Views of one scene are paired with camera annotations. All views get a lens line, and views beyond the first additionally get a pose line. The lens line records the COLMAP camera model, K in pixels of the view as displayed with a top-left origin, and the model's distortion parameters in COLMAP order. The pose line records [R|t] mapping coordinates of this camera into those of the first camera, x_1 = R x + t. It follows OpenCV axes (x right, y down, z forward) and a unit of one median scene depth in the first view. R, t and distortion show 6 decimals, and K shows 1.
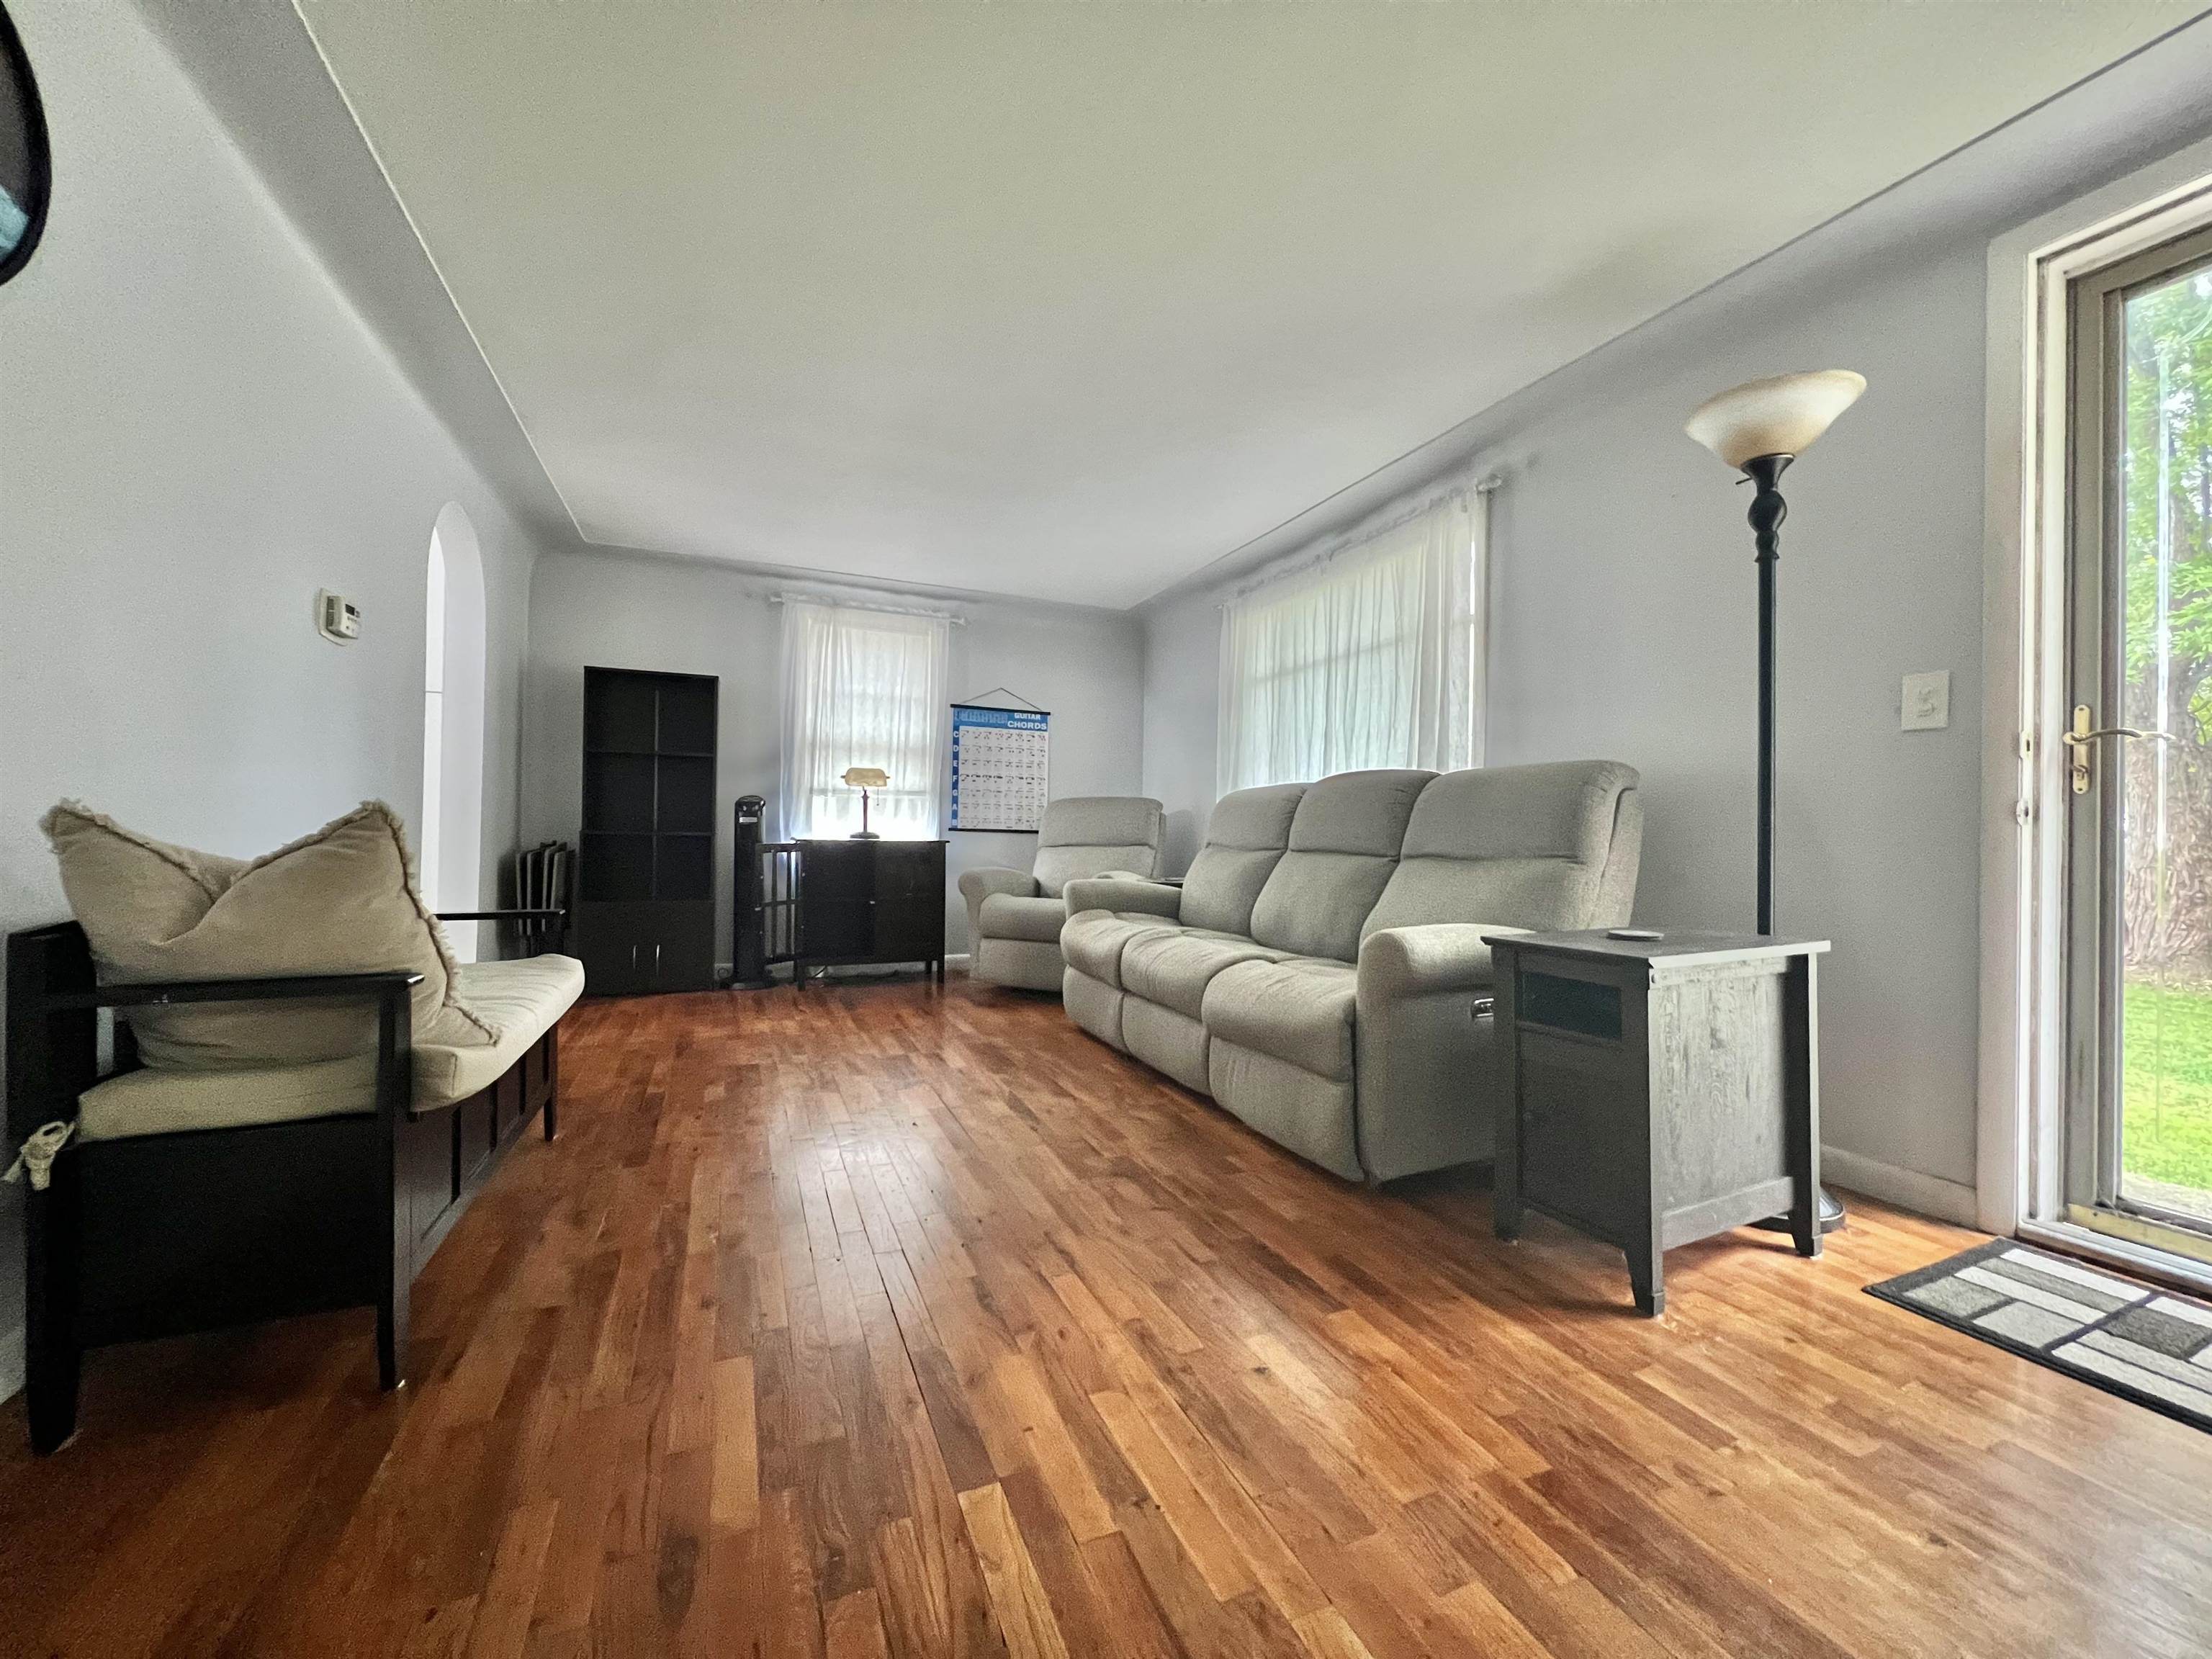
lens RADIAL K [[882.1, 0, 1112.7], [0, 882.1, 835.1], [0, 0, 1]] dist [0.000026, -0.000051]
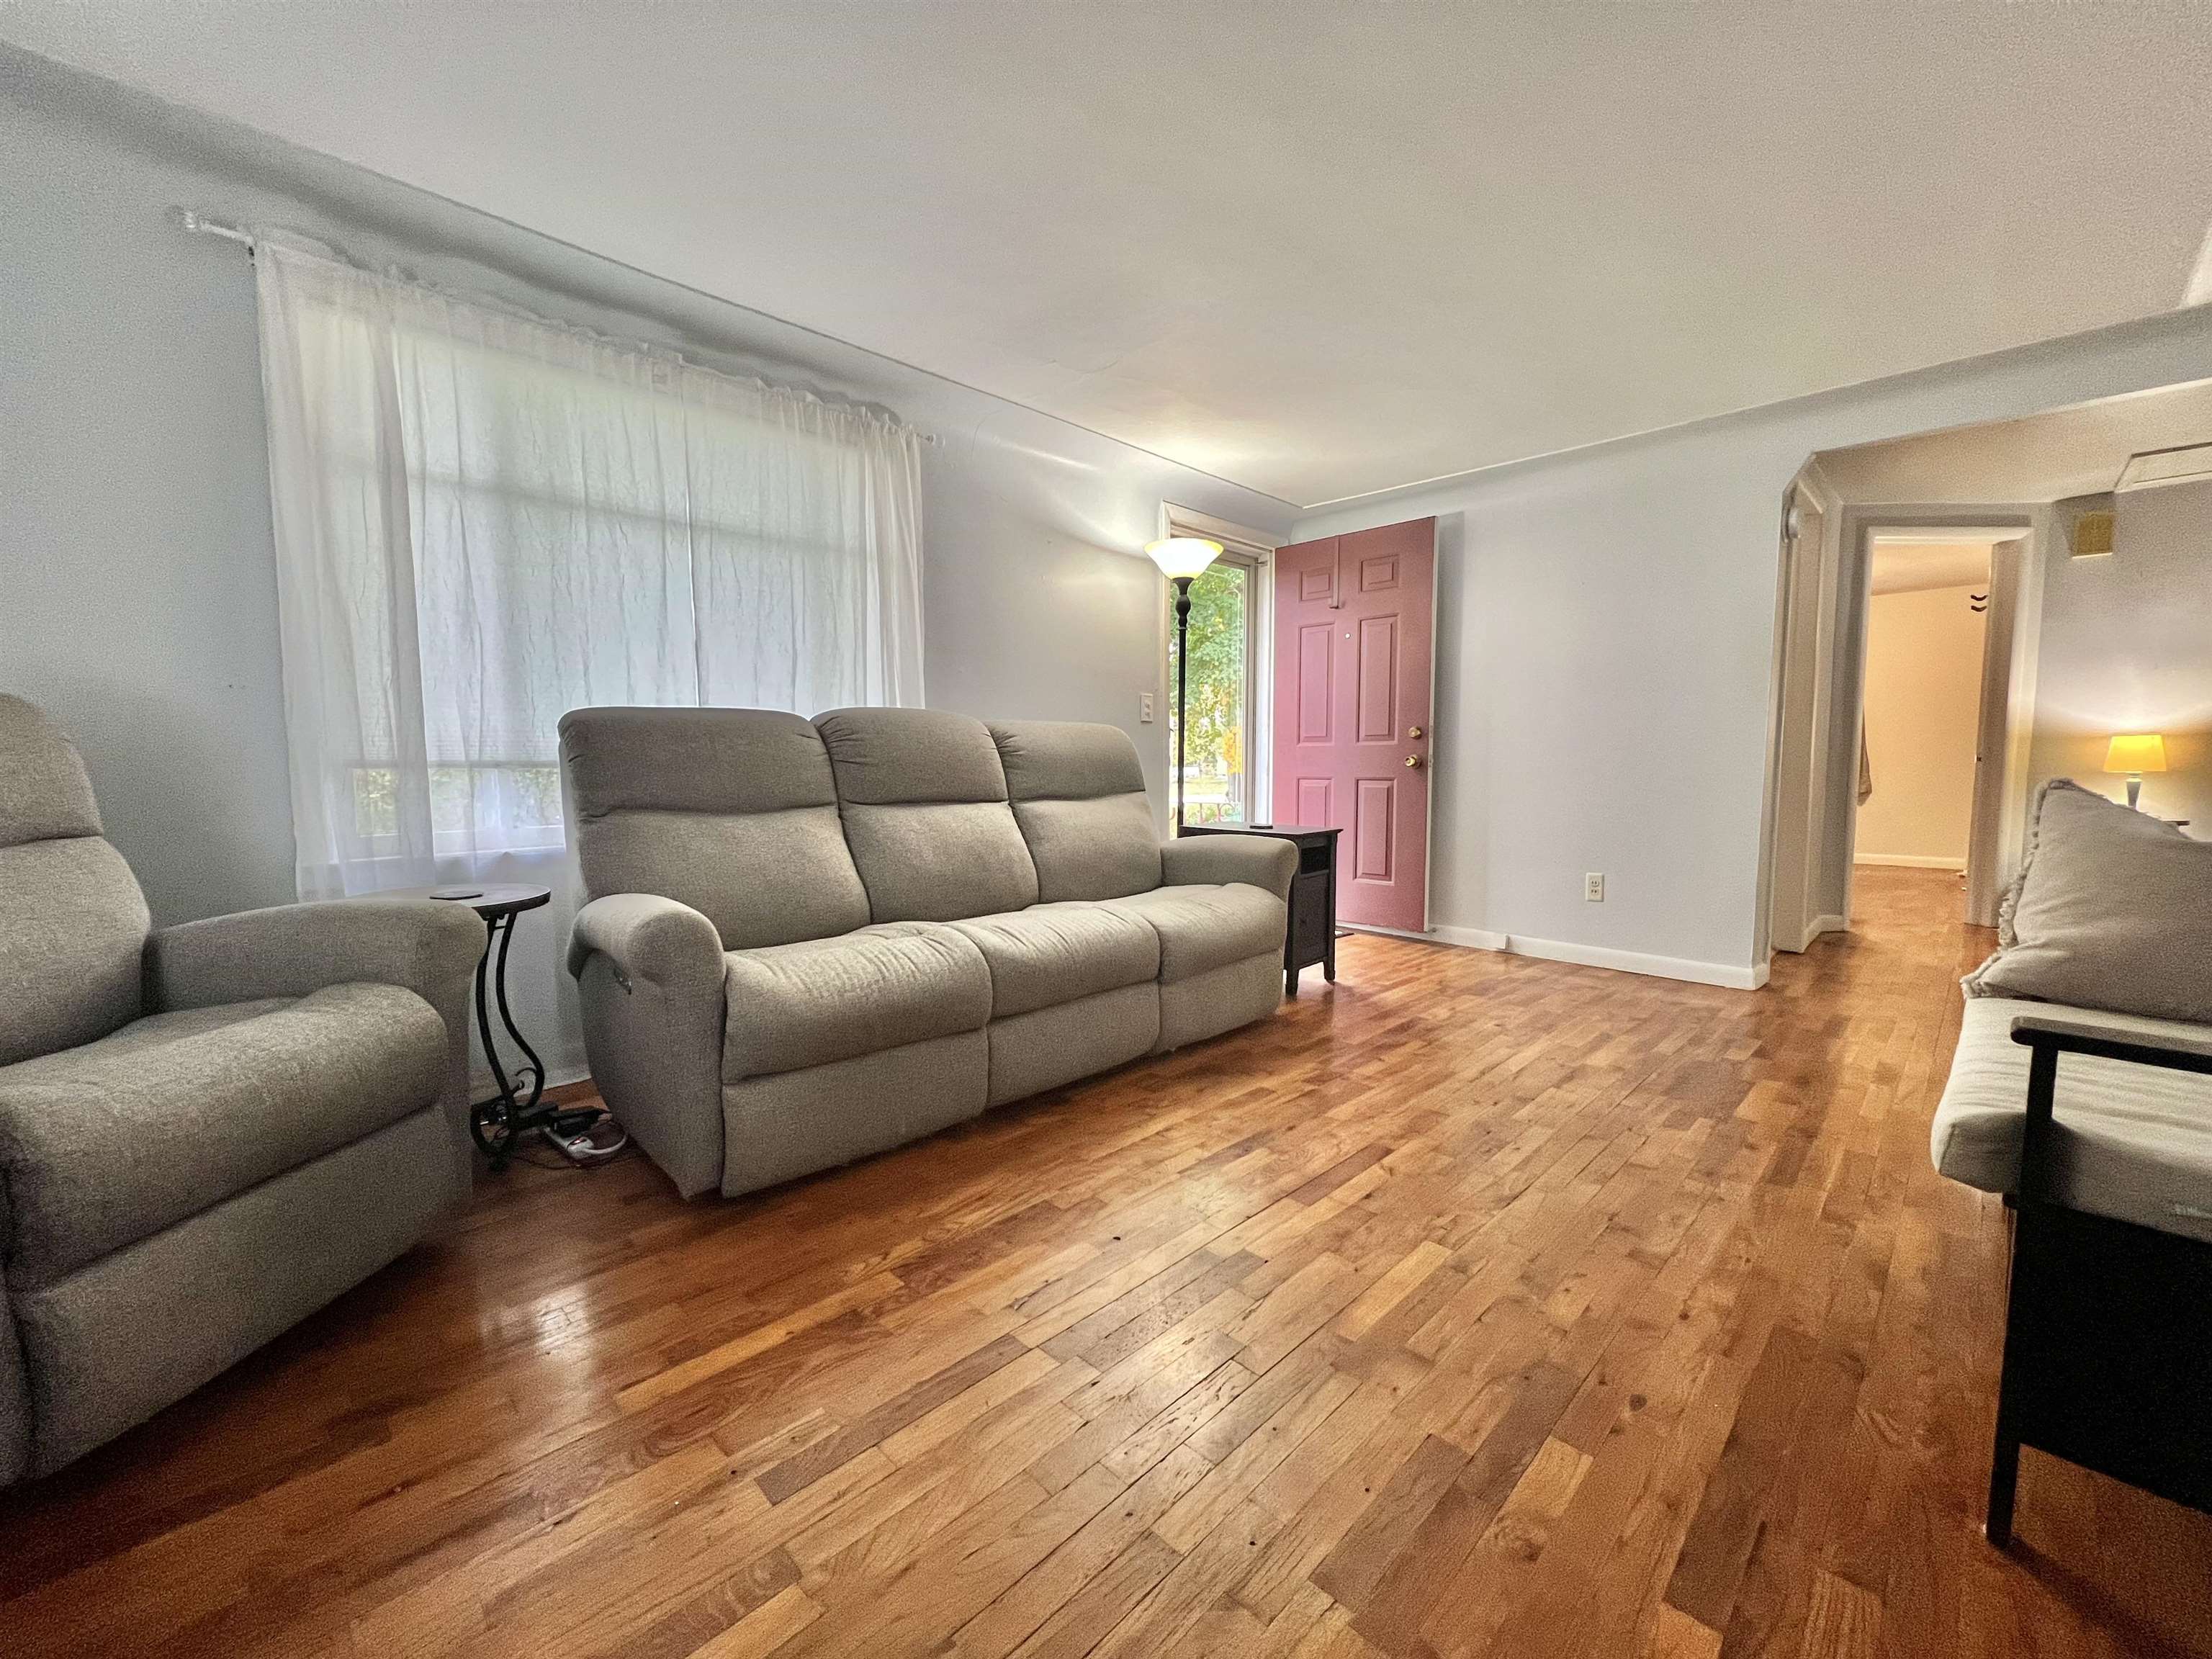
lens RADIAL K [[882.1, 0, 1103.6], [0, 882.1, 837.1], [0, 0, 1]] dist [0.000026, -0.000051]
pose [[-0.363259, -0.090447, 0.927287, -1.138354], [-0.001660, 0.995338, 0.096435, -0.054544], [-0.931687, 0.033492, -0.361716, 2.086050]]
